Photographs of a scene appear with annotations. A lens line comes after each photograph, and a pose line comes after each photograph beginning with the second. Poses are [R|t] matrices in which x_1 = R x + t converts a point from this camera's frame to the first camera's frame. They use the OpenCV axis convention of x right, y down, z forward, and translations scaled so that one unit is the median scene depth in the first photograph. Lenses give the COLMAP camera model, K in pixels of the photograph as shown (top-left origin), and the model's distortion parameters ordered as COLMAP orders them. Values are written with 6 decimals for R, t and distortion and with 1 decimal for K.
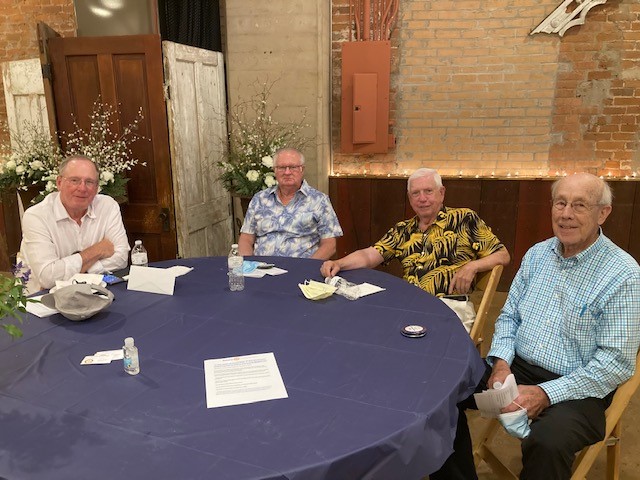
lens RADIAL K [[498.8, 0, 320.0], [0, 498.8, 240.0], [0, 0, 1]] dist [0.003012, 0.004215]
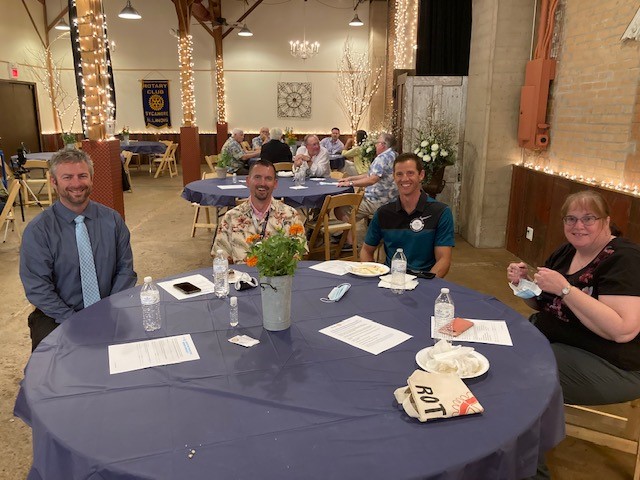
lens RADIAL K [[527.7, 0, 320.0], [0, 527.7, 240.0], [0, 0, 1]] dist [0.038119, 0.001040]
pose [[0.215816, 0.243481, -0.945590, 1.349886], [-0.248544, 0.950212, 0.187945, -0.082453], [0.944272, 0.194459, 0.265587, 0.214832]]
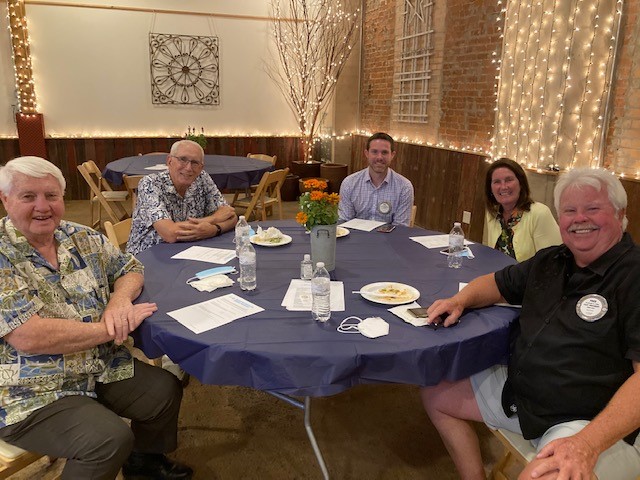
lens RADIAL K [[526.5, 0, 320.0], [0, 526.5, 240.0], [0, 0, 1]] dist [-0.003505, 0.003415]
pose [[0.468062, 0.246311, -0.848675, -0.620833], [-0.240785, 0.959580, 0.145702, -0.082978], [0.850259, 0.136151, 0.508451, 0.392458]]
